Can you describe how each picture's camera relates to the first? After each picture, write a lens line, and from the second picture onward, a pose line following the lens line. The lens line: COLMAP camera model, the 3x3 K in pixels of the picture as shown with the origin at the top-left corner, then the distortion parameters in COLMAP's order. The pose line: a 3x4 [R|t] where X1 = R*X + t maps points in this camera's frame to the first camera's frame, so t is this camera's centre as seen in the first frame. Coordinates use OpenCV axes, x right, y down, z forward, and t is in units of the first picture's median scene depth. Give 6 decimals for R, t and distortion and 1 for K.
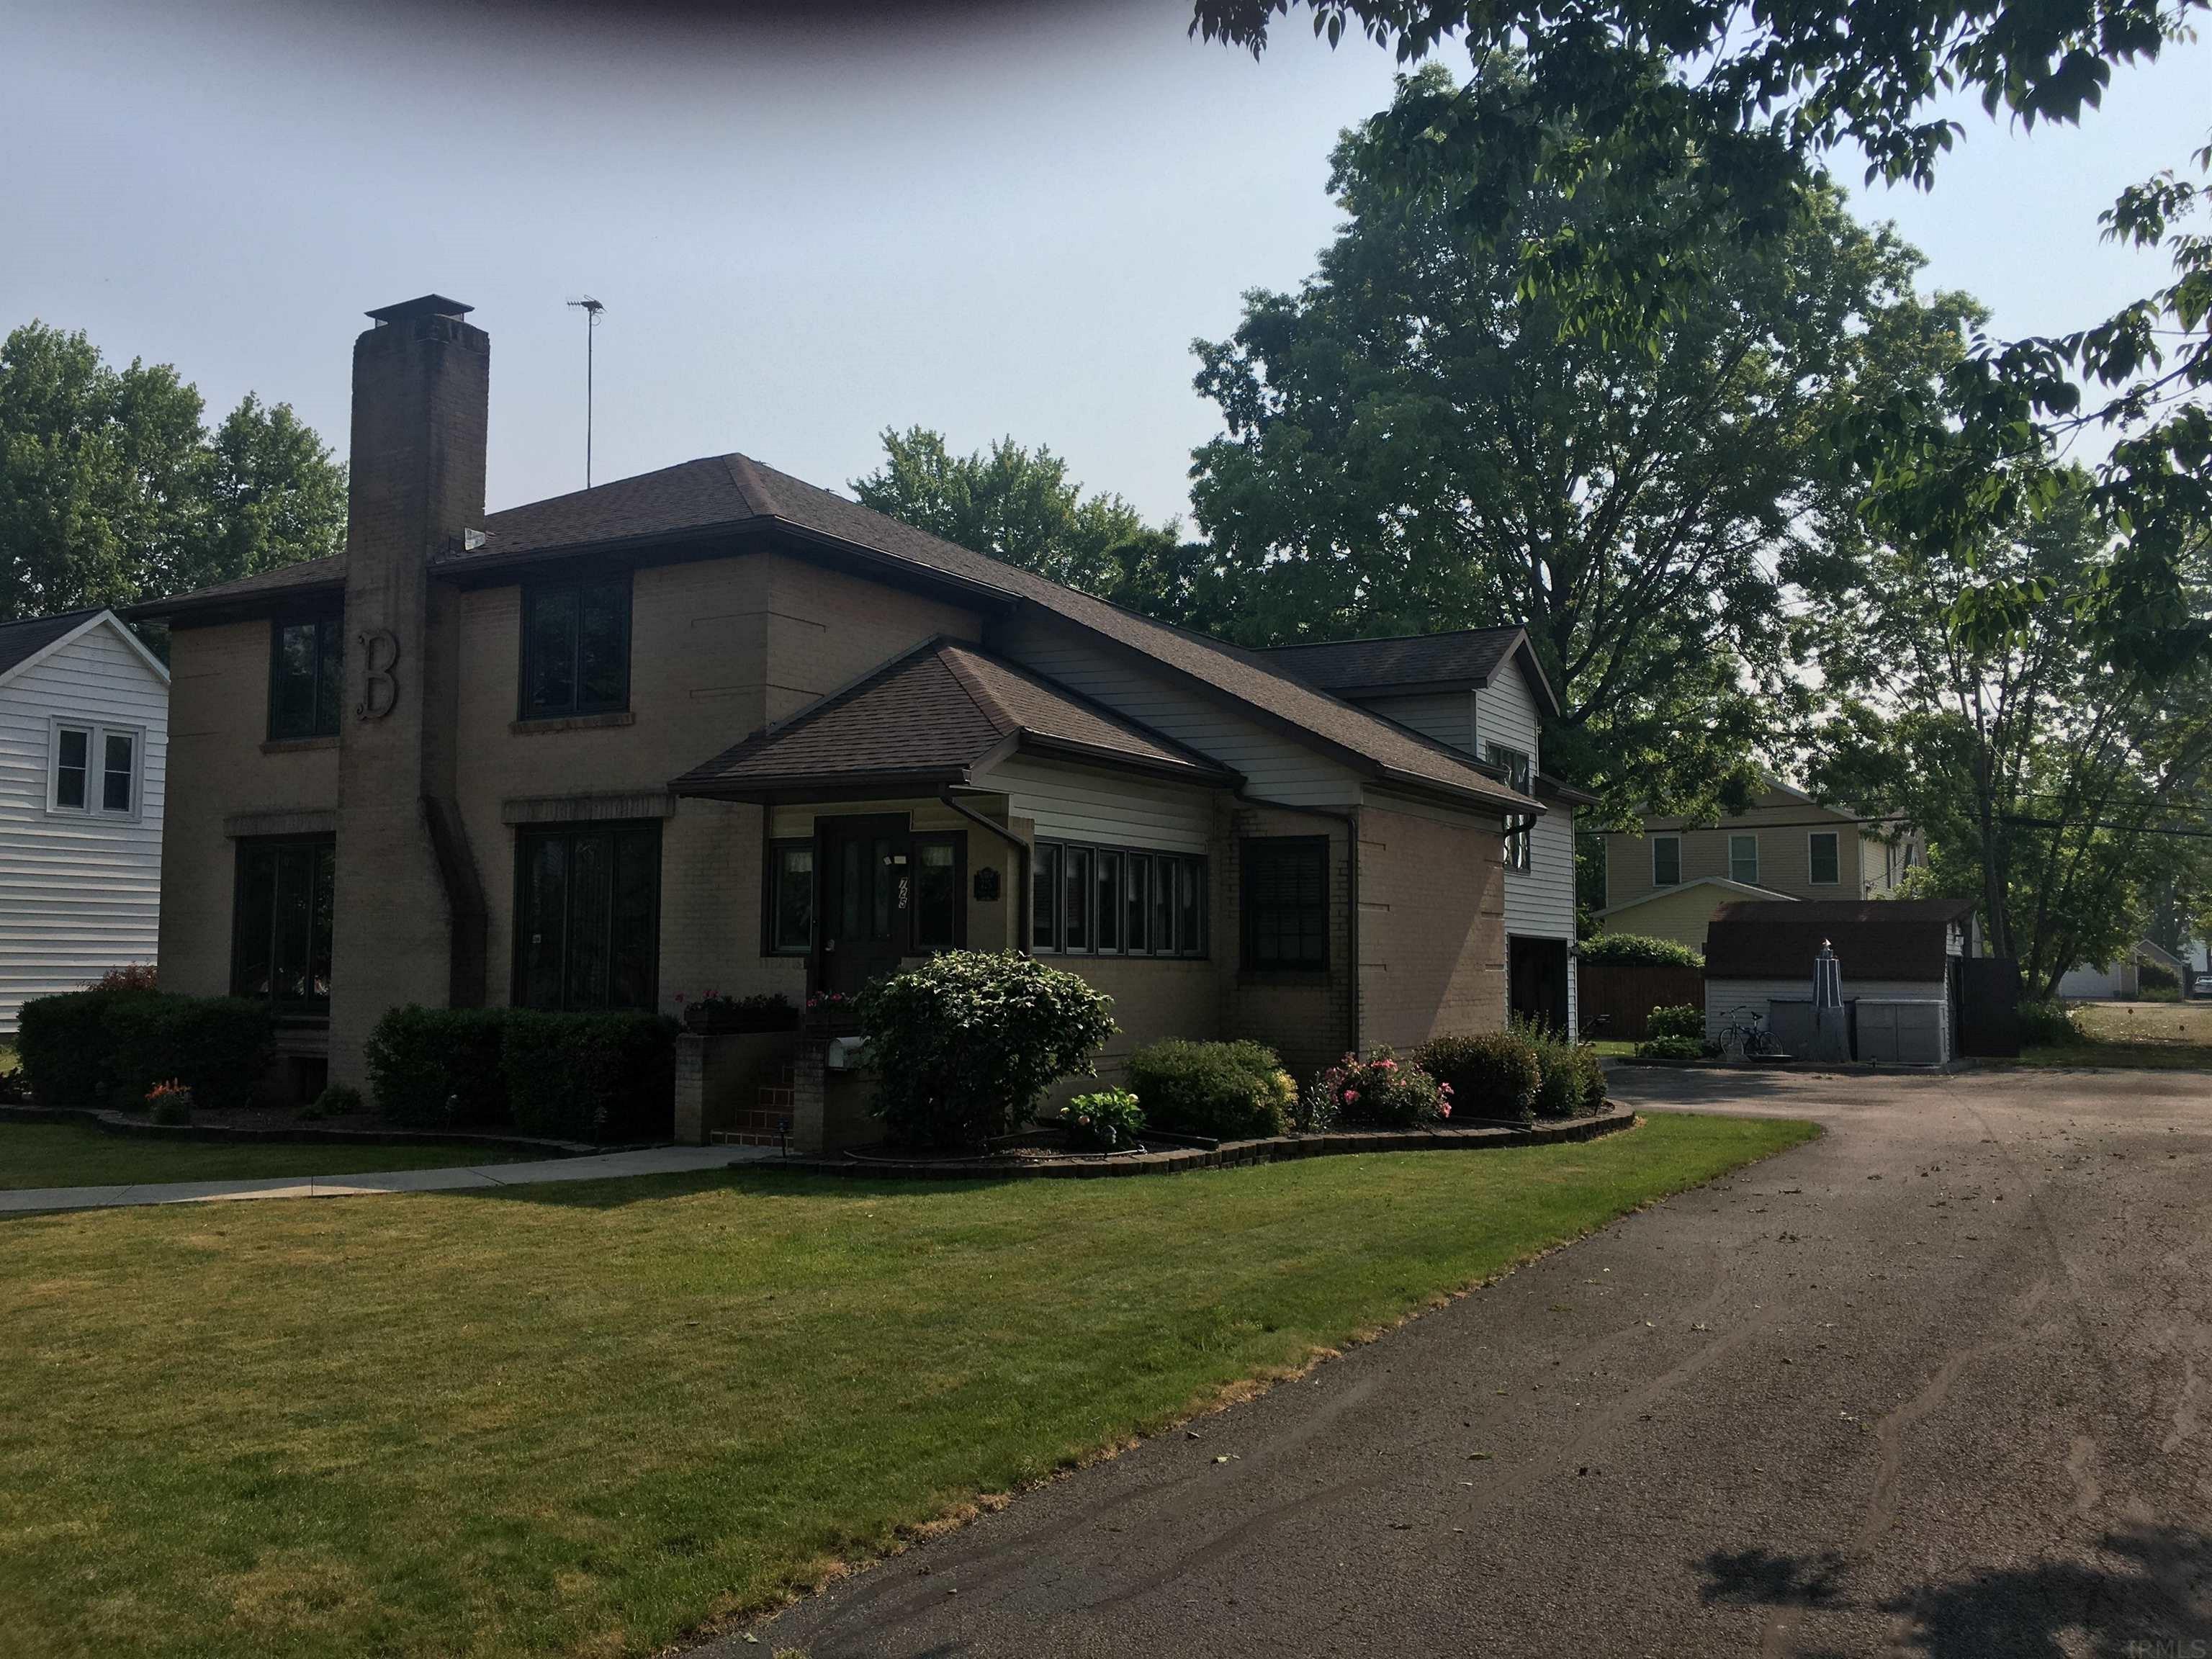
lens RADIAL K [[1911.7, 0, 1102.8], [0, 1911.7, 823.7], [0, 0, 1]] dist [0.099899, -0.144034]
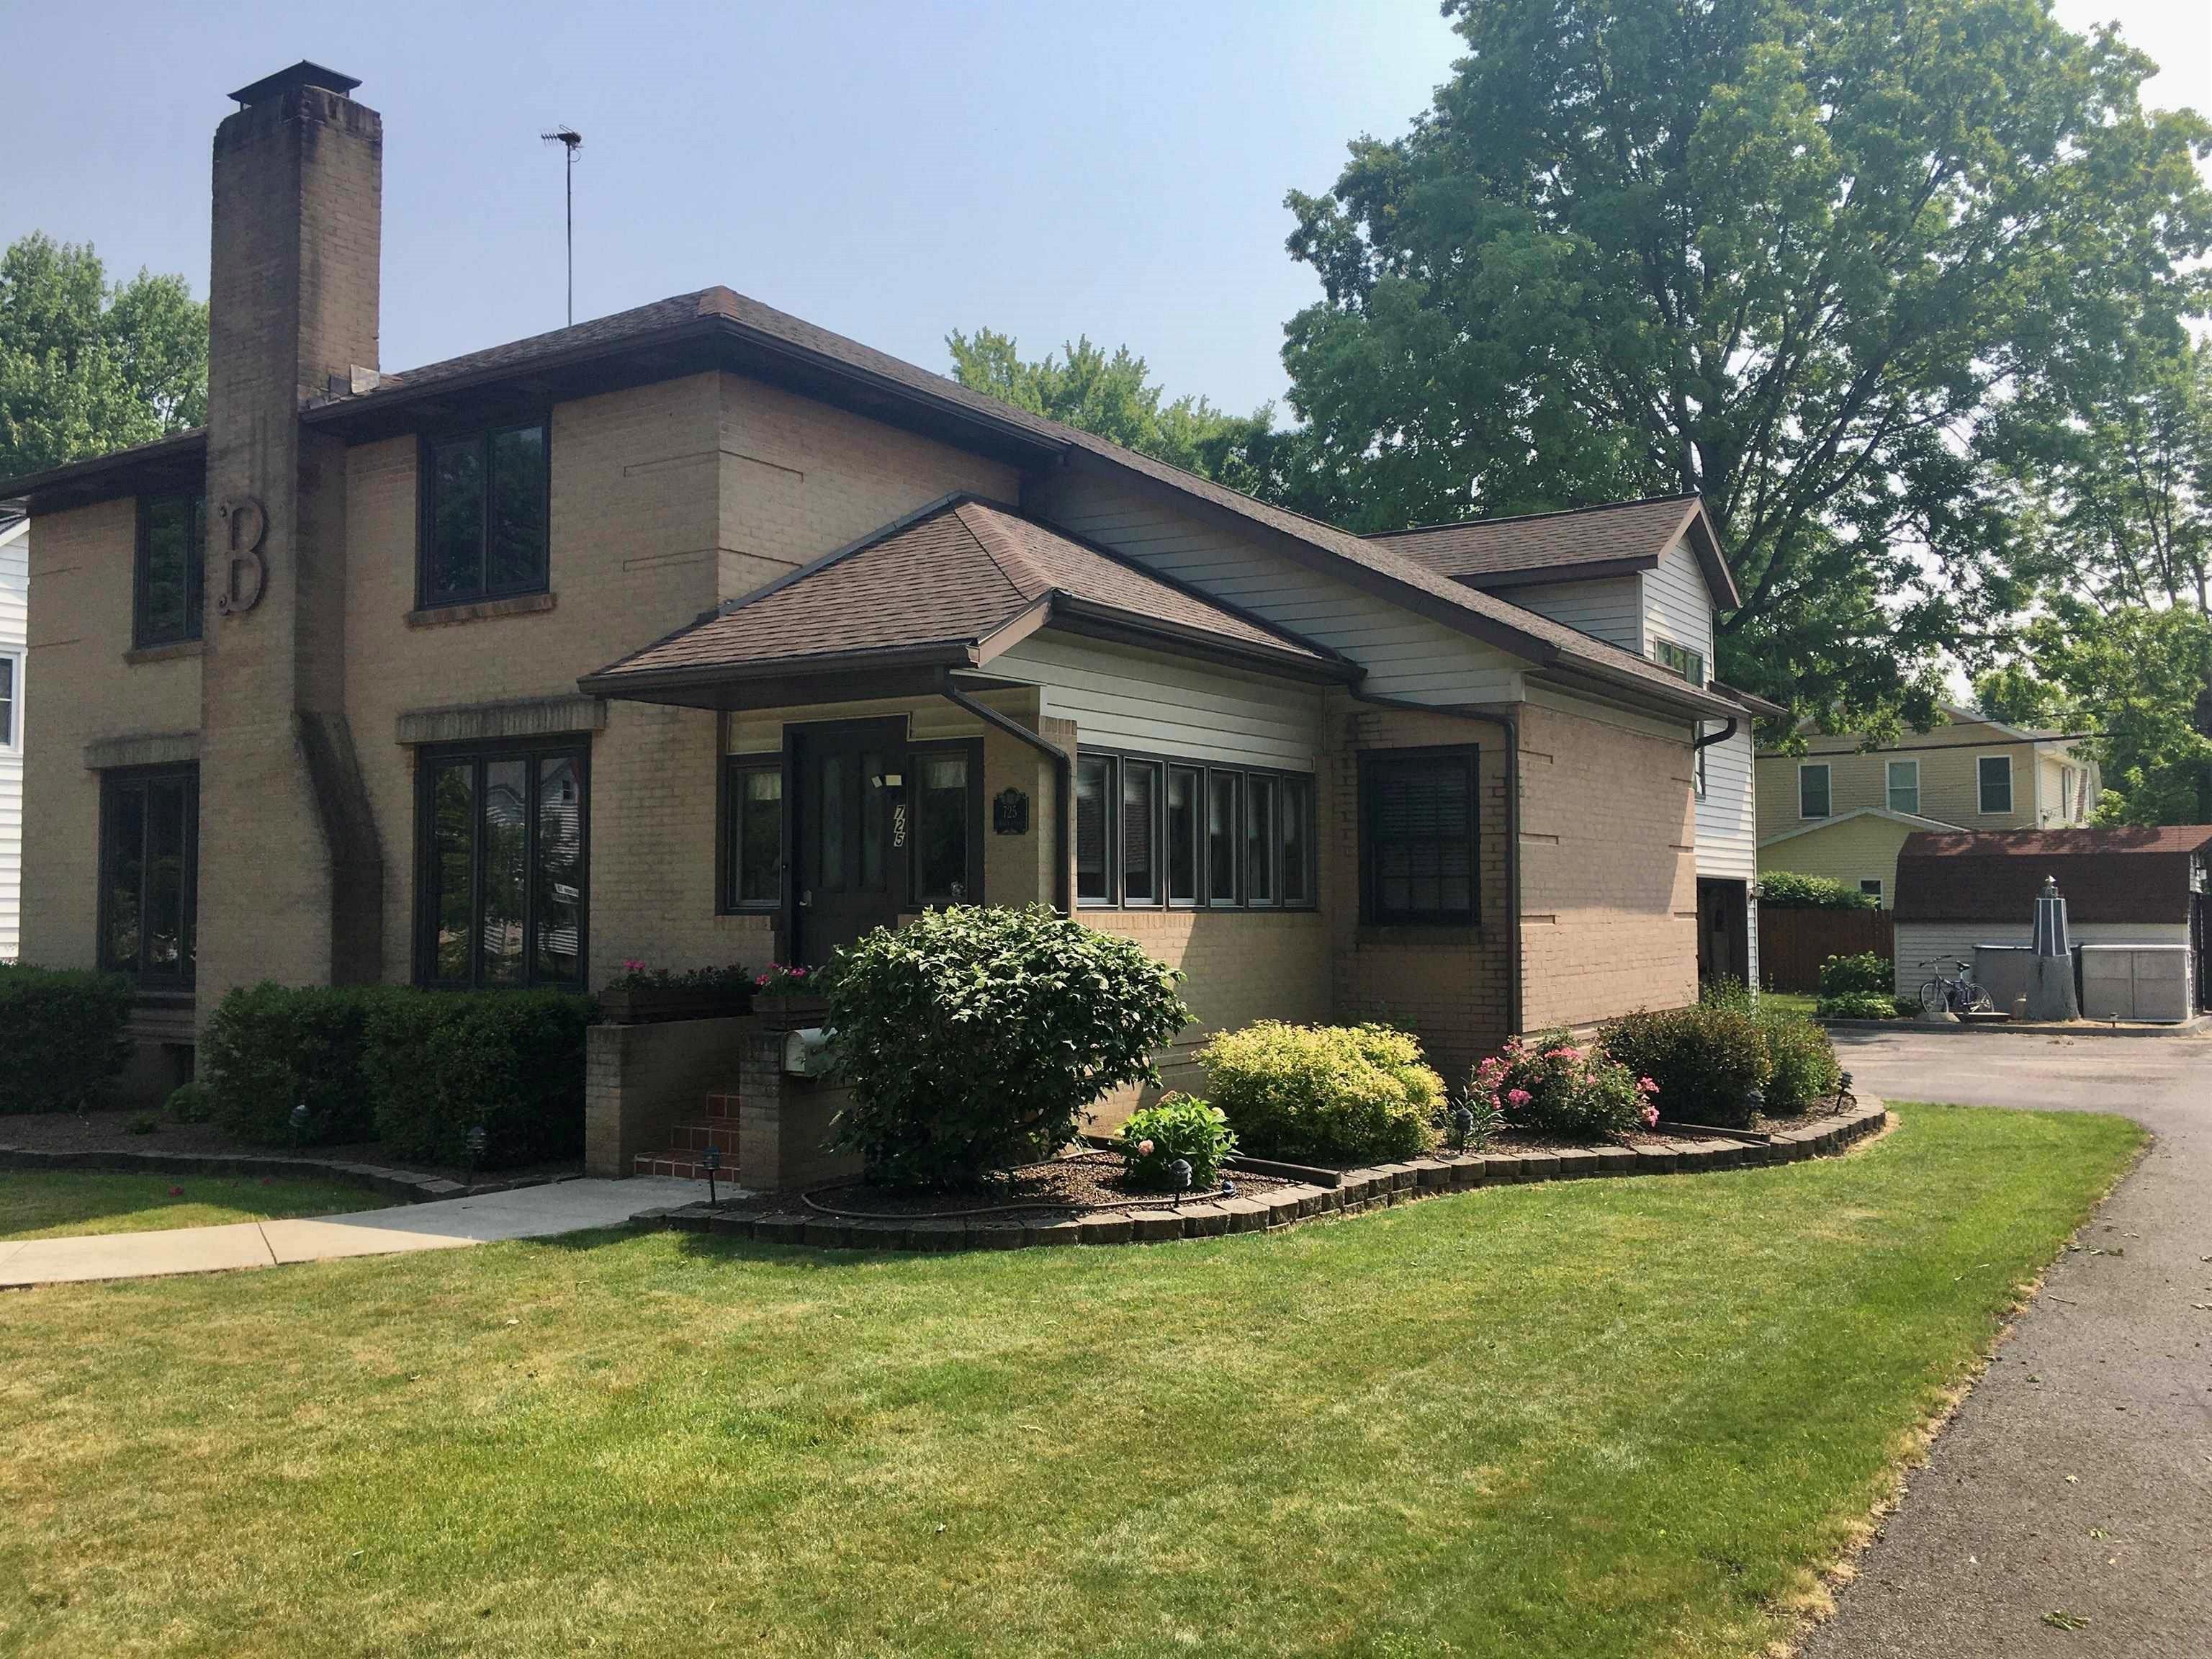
lens RADIAL K [[1894.4, 0, 1168.3], [0, 1894.4, 830.2], [0, 0, 1]] dist [0.084832, -0.126519]
pose [[0.999803, -0.011835, -0.015935, 0.007842], [0.012329, 0.999434, 0.031284, 0.013940], [0.015556, -0.031474, 0.999383, 0.237194]]
